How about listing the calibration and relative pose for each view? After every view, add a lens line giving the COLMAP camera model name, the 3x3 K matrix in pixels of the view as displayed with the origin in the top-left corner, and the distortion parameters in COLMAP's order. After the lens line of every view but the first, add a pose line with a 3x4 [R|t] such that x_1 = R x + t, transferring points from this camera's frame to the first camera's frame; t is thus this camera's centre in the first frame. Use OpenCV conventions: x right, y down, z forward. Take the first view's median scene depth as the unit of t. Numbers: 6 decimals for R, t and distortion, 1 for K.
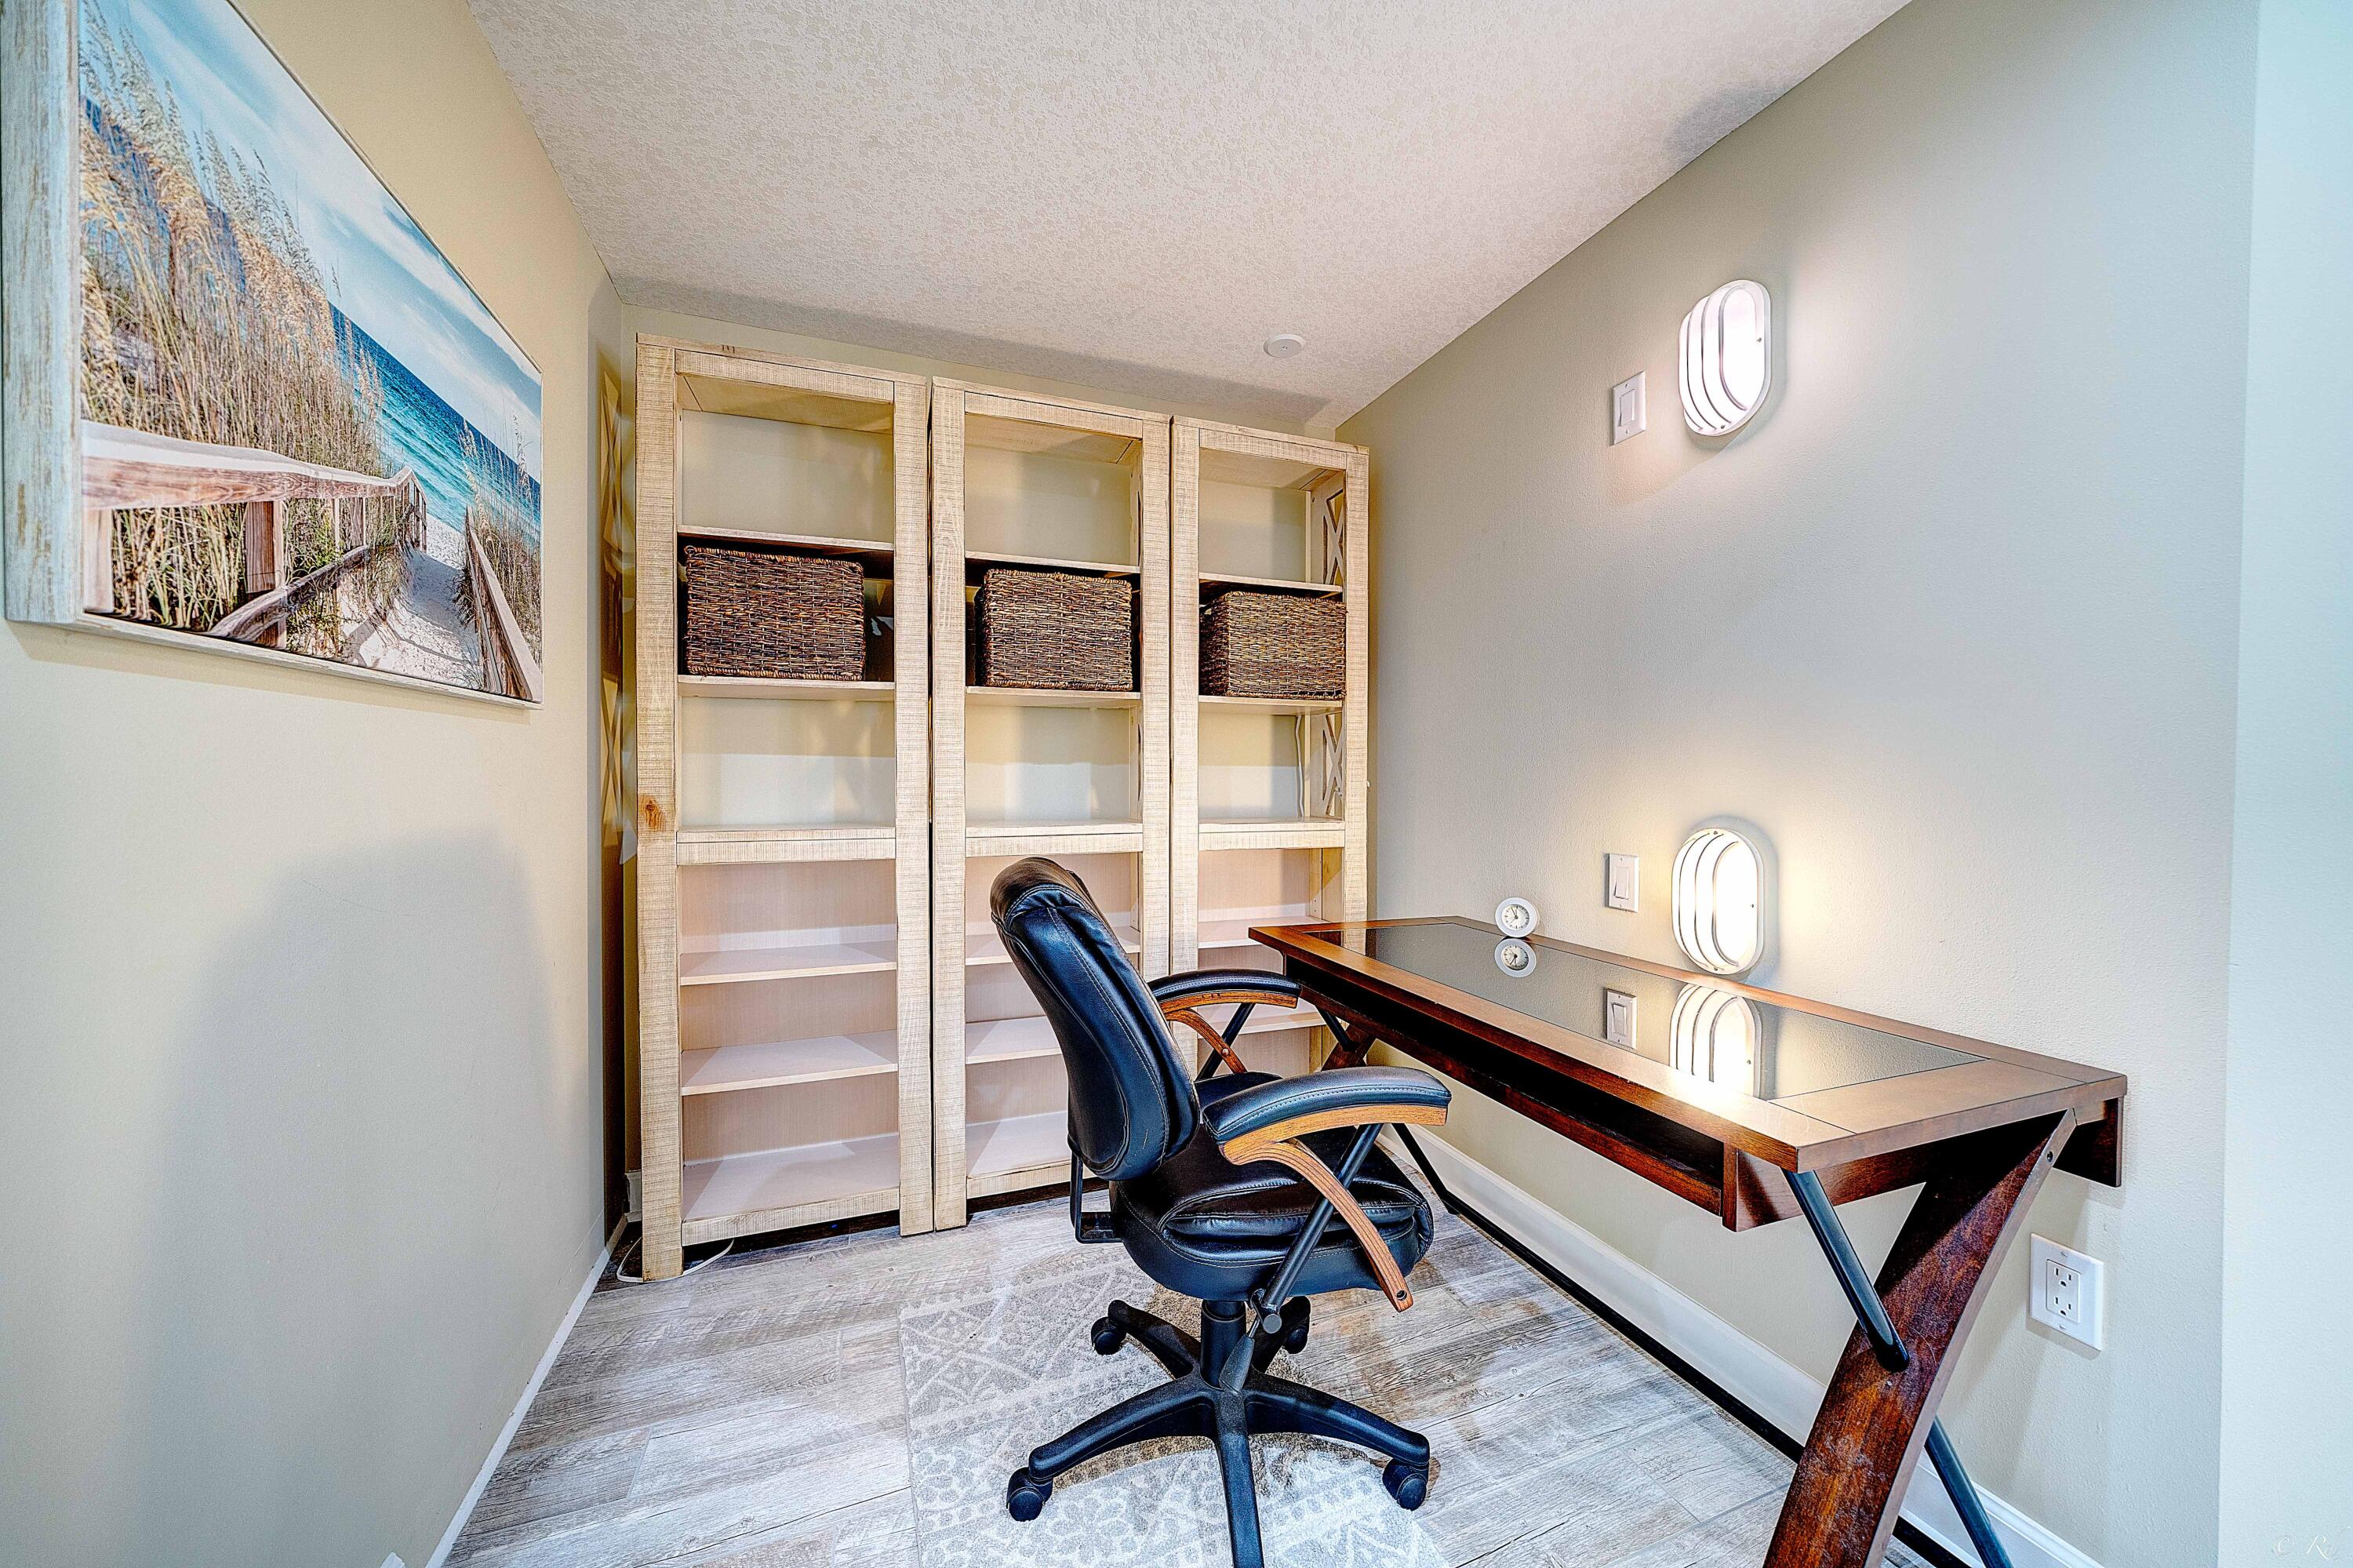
lens RADIAL K [[801.0, 0, 1182.4], [0, 801.0, 783.6], [0, 0, 1]] dist [-0.006675, 0.000144]
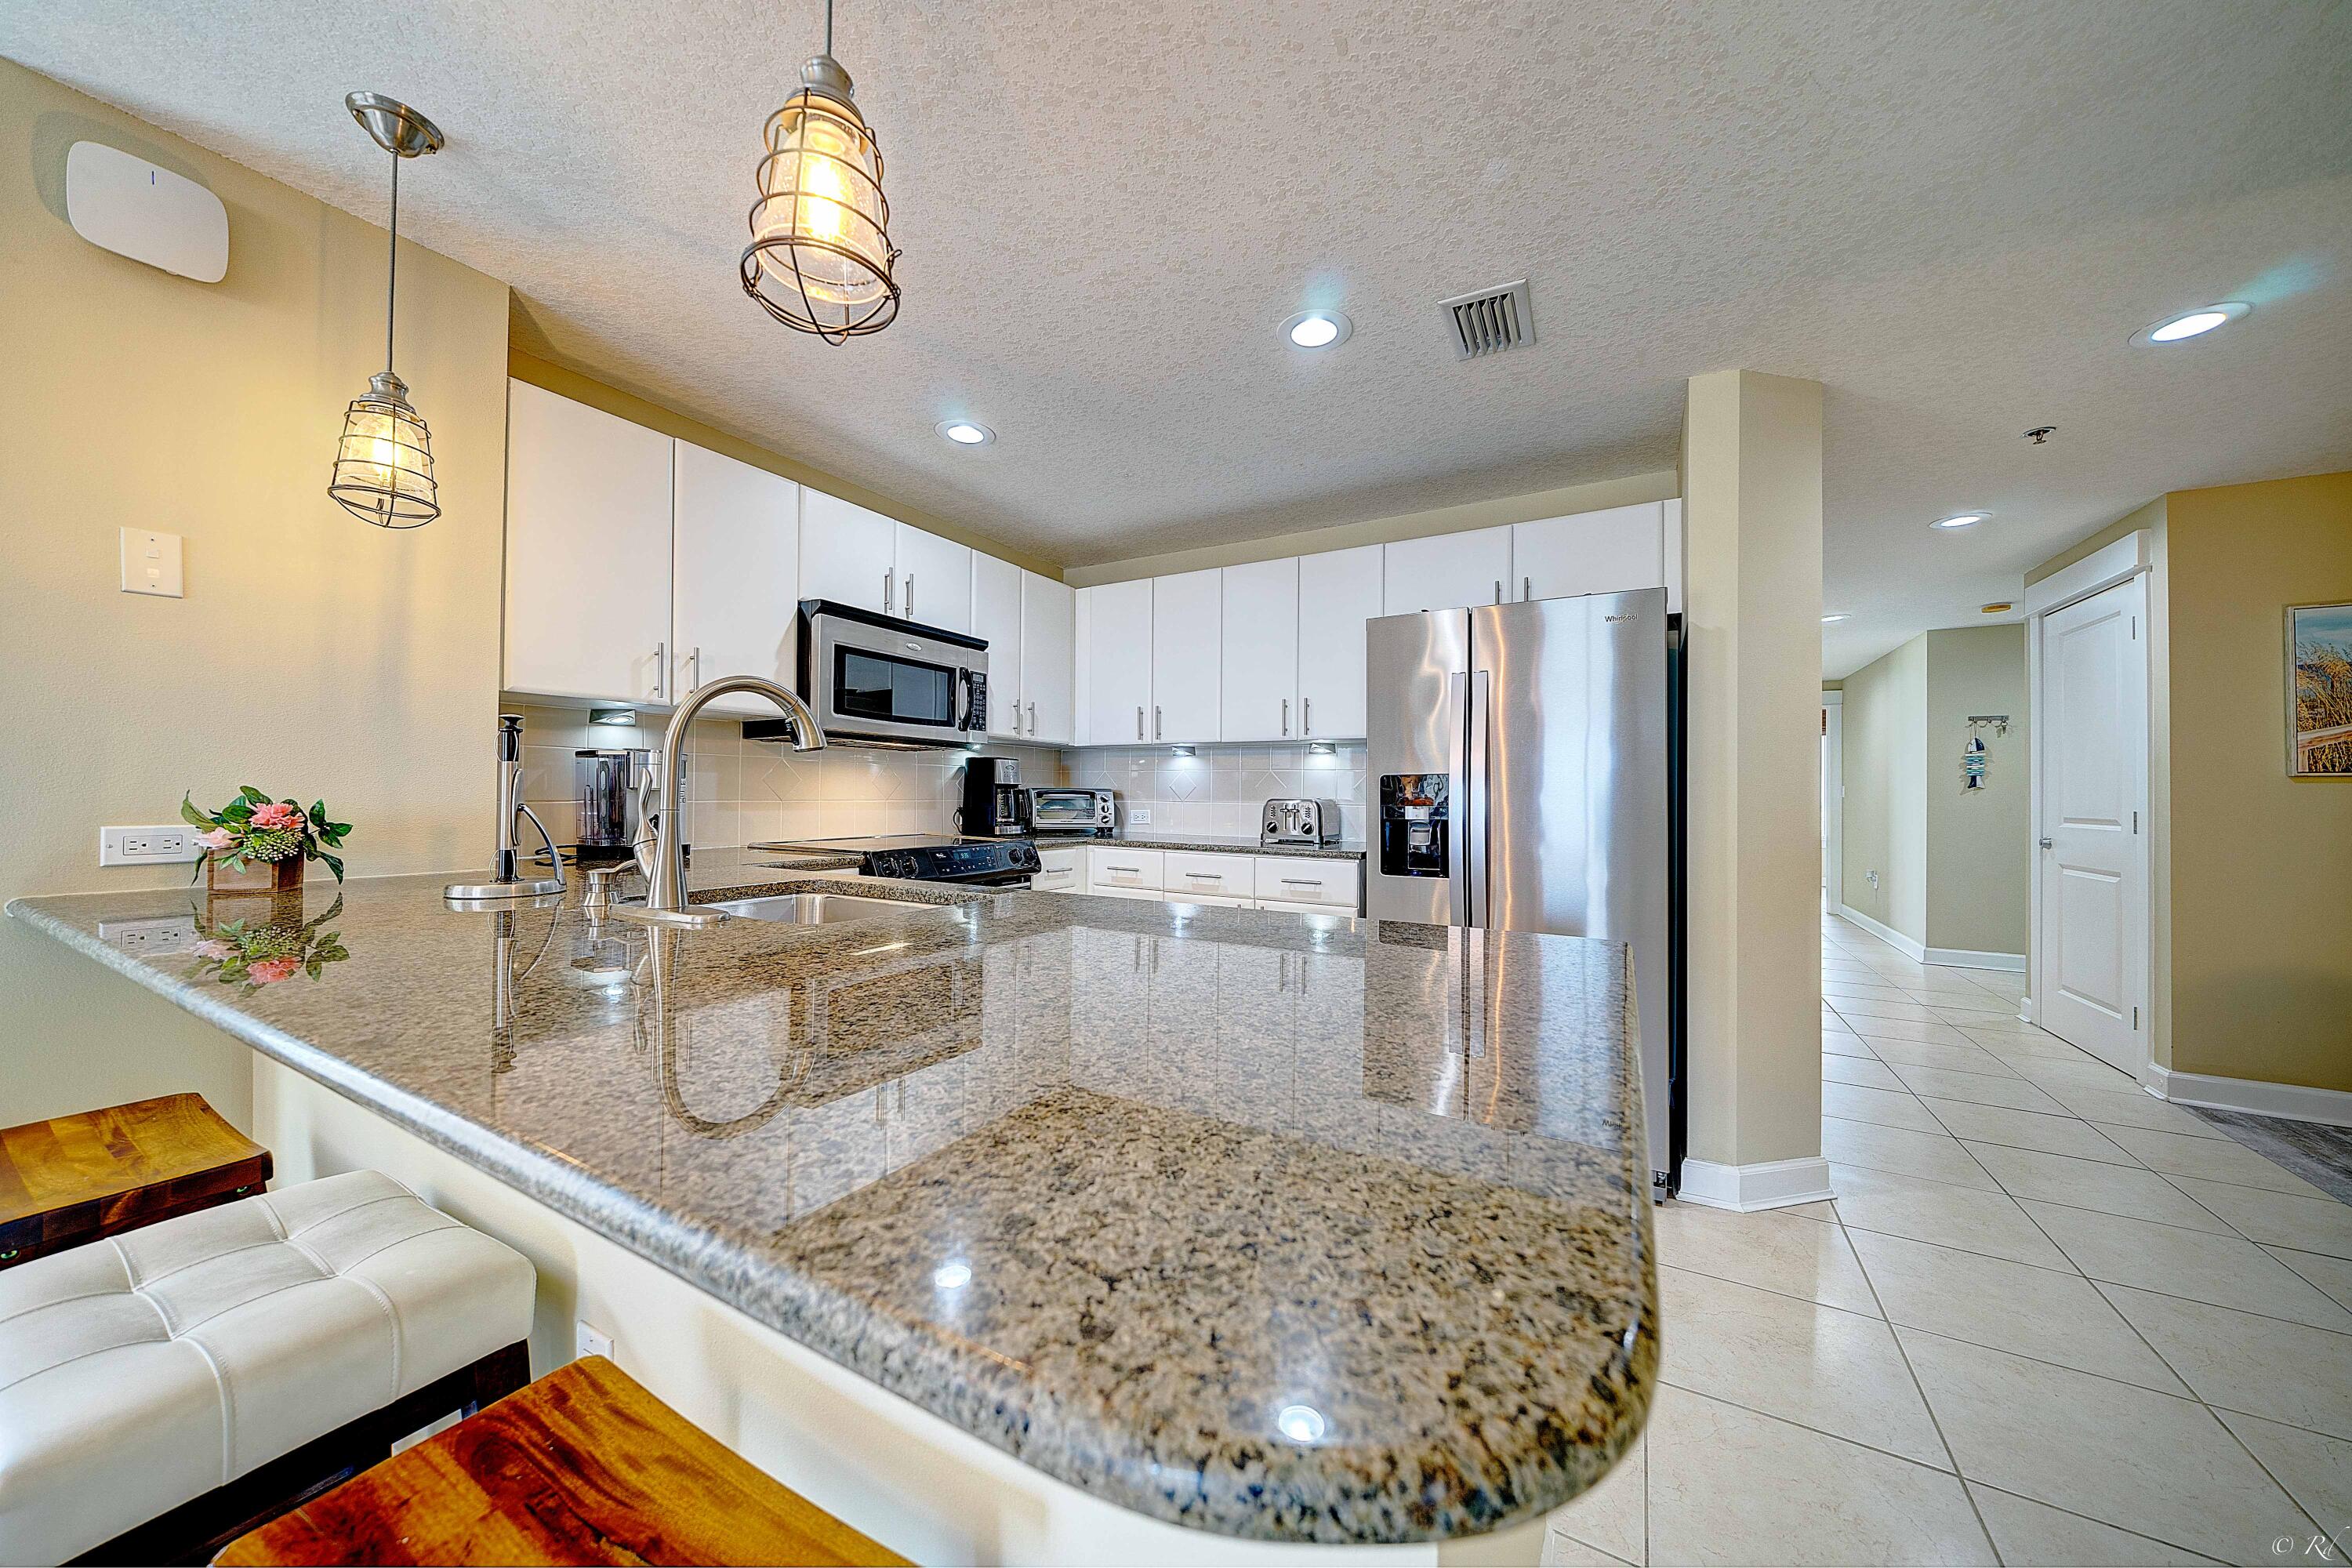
lens RADIAL K [[800.6, 0, 1168.9], [0, 800.6, 786.0], [0, 0, 1]] dist [-0.006675, 0.000144]
pose [[-0.772564, -0.015198, -0.634756, 2.929637], [-0.014644, 0.999874, -0.006116, -0.005370], [0.634769, 0.004570, -0.772689, 0.156411]]
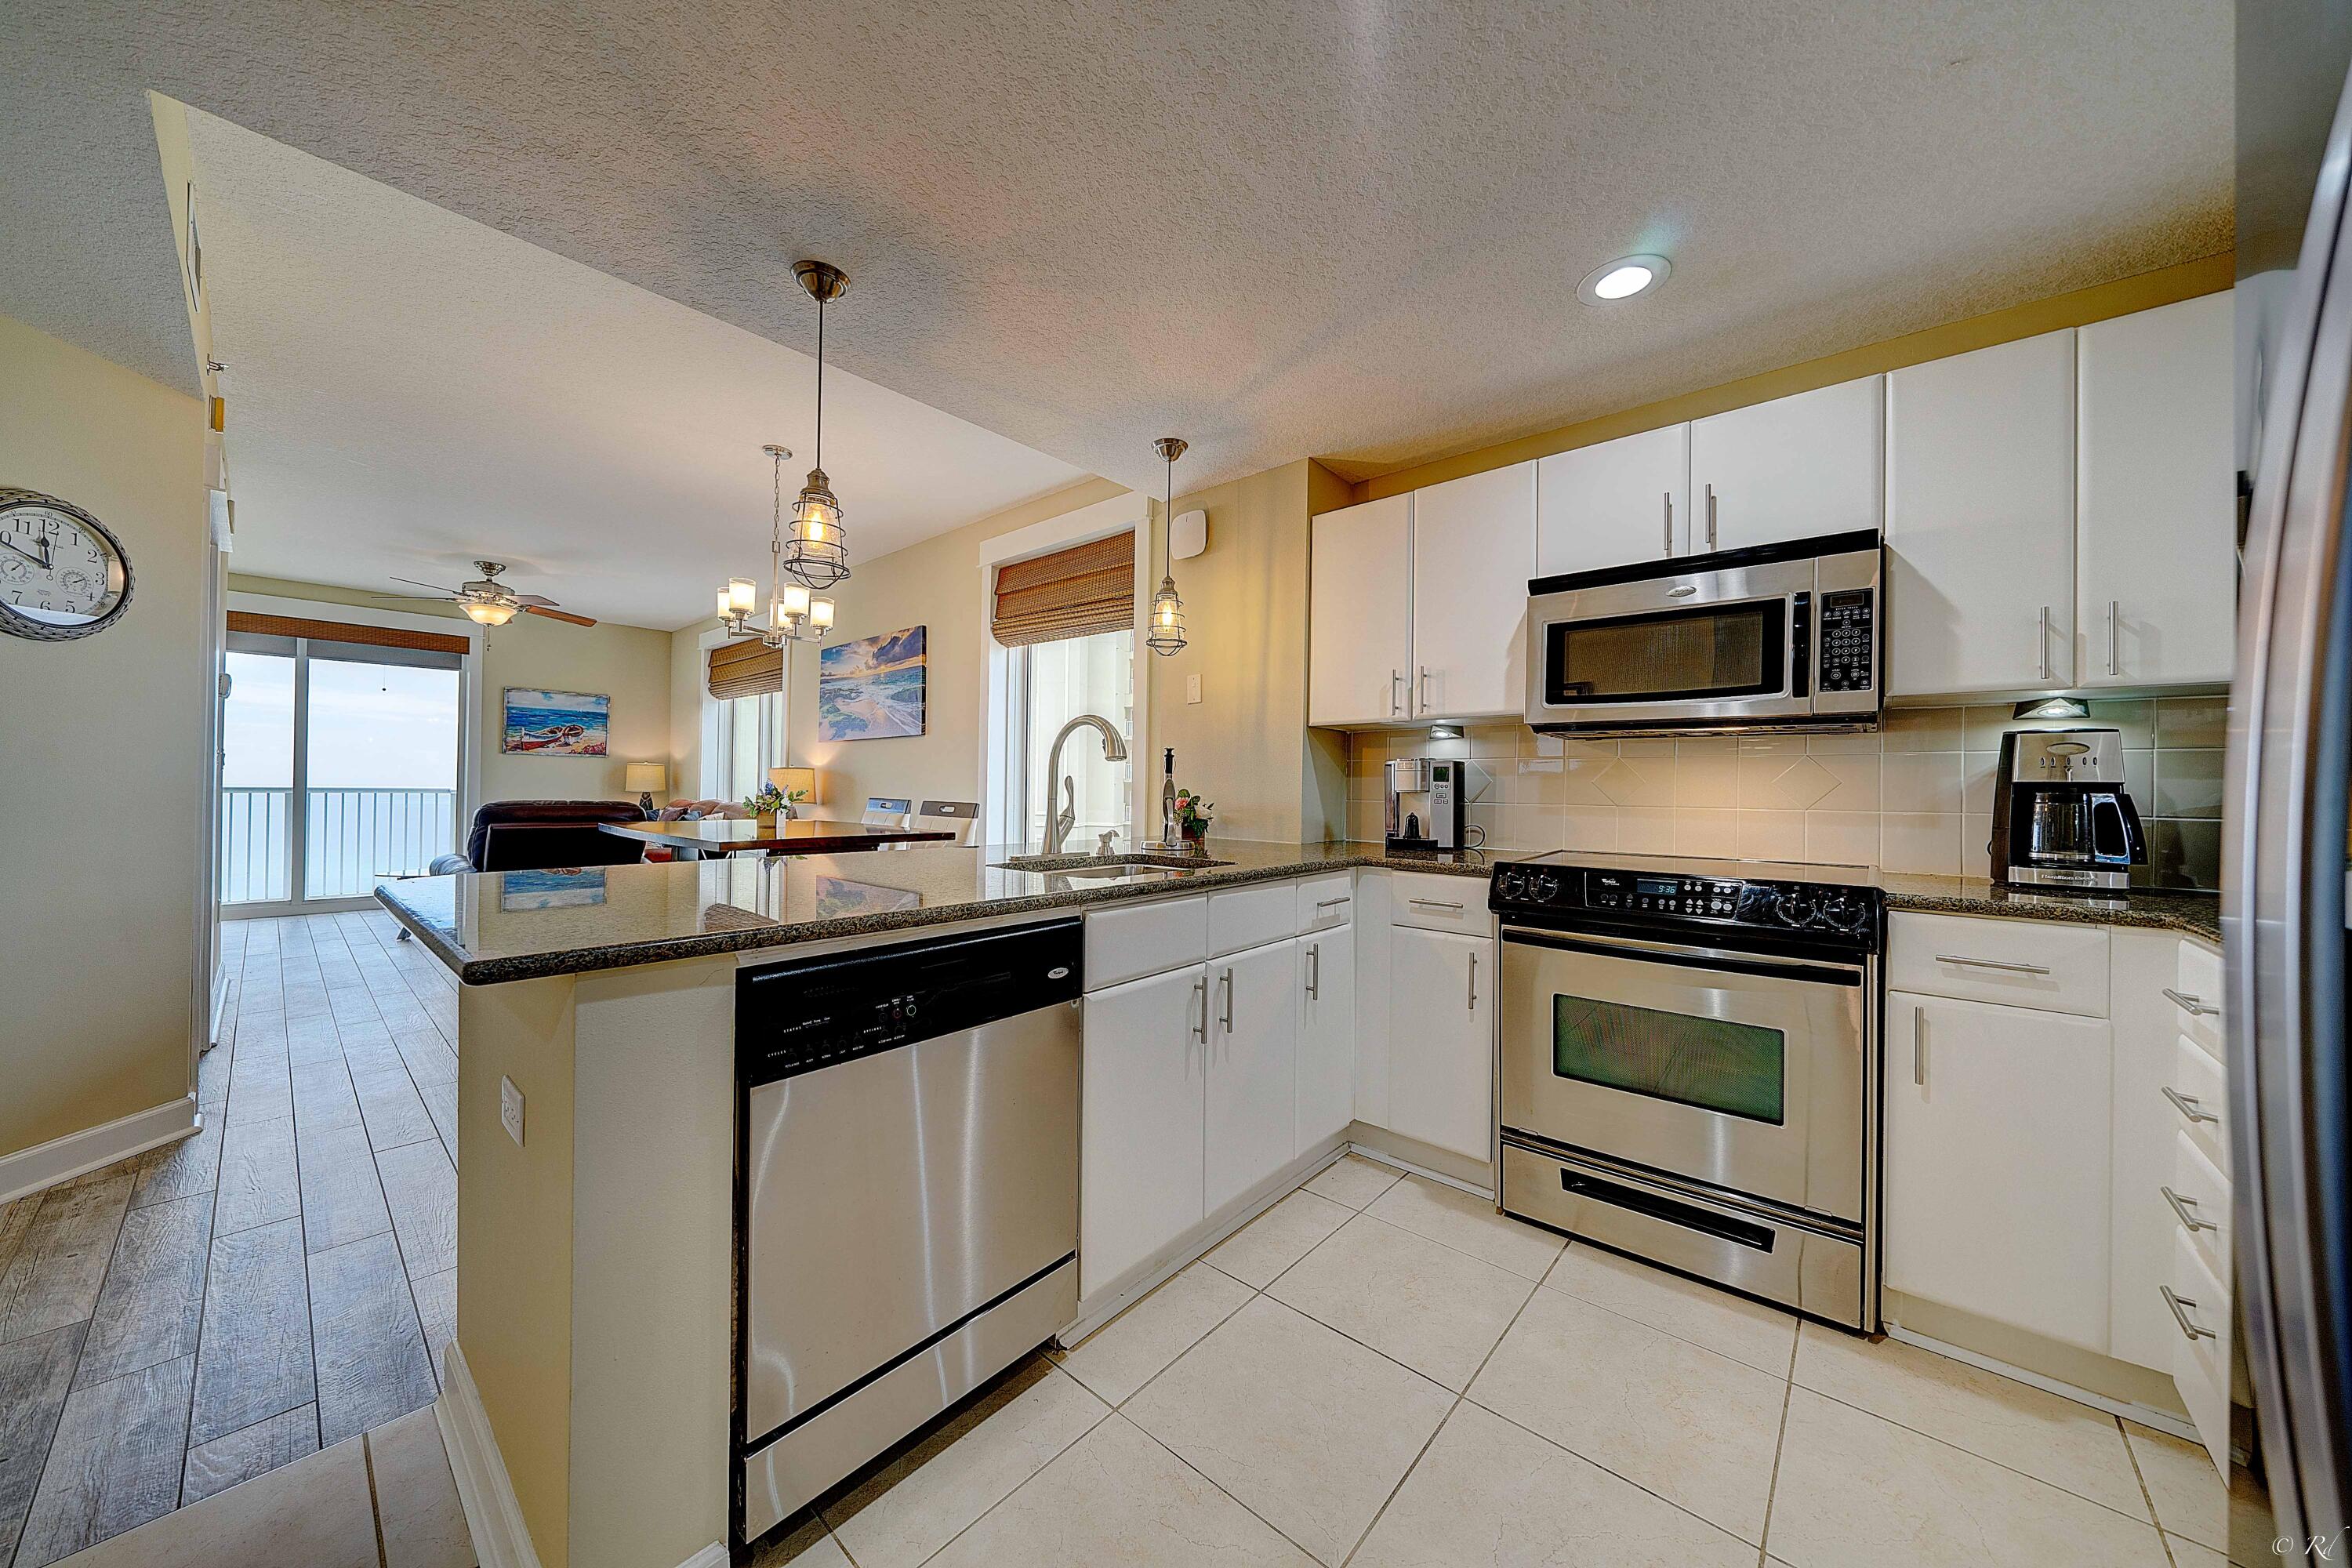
lens RADIAL K [[800.6, 0, 1194.9], [0, 800.6, 789.5], [0, 0, 1]] dist [-0.006675, 0.000144]
pose [[-0.484207, -0.008013, 0.874917, 1.388290], [-0.007581, 0.999959, 0.004963, -0.004380], [-0.874921, -0.004230, -0.484248, -0.331500]]
